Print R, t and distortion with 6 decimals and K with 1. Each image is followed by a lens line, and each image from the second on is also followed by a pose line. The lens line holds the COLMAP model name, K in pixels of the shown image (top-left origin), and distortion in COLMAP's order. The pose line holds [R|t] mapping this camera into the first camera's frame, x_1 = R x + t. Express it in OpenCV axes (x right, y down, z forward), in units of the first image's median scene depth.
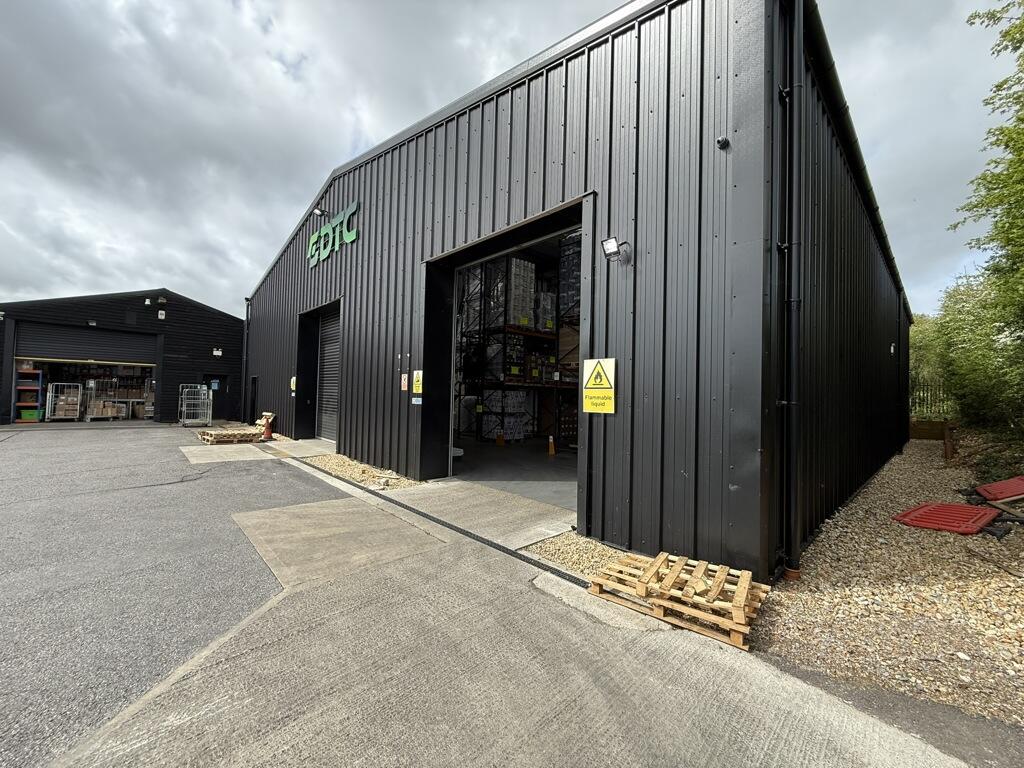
lens RADIAL K [[407.4, 0, 514.3], [0, 407.4, 385.8], [0, 0, 1]] dist [-0.003628, 0.001078]
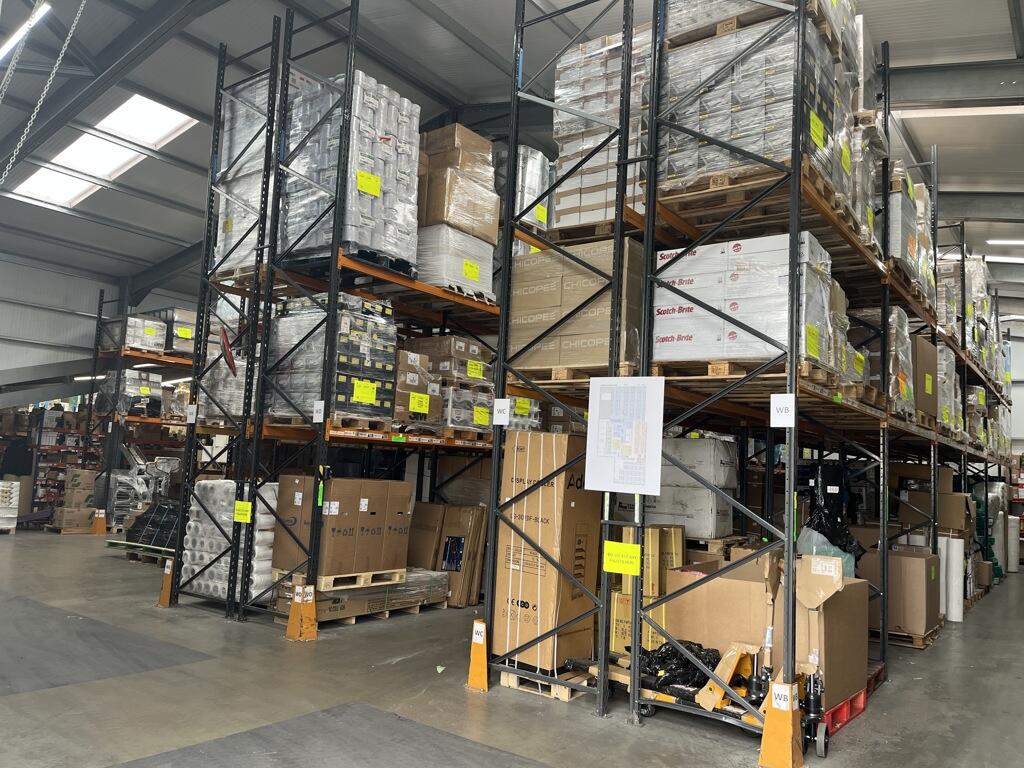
lens RADIAL K [[774.3, 0, 520.2], [0, 774.3, 387.9], [0, 0, 1]] dist [0.050768, -0.065605]
pose [[0.981573, 0.037744, 0.187324, 0.008305], [-0.024085, 0.996918, -0.074665, 0.001127], [-0.189565, 0.068778, 0.979456, 0.378003]]
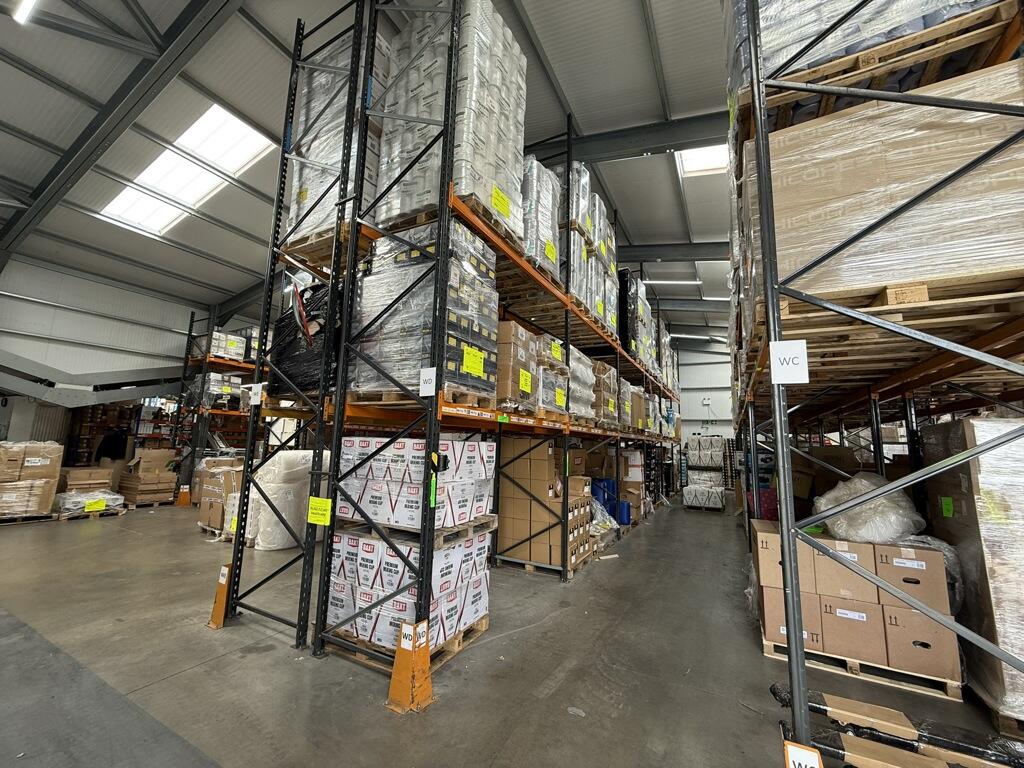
lens RADIAL K [[407.4, 0, 511.1], [0, 407.4, 383.9], [0, 0, 1]] dist [-0.003628, 0.001078]
pose [[0.947686, 0.044005, 0.316156, -0.057396], [-0.007447, 0.993231, -0.115921, 0.006949], [-0.319117, 0.107502, 0.941599, 0.736357]]
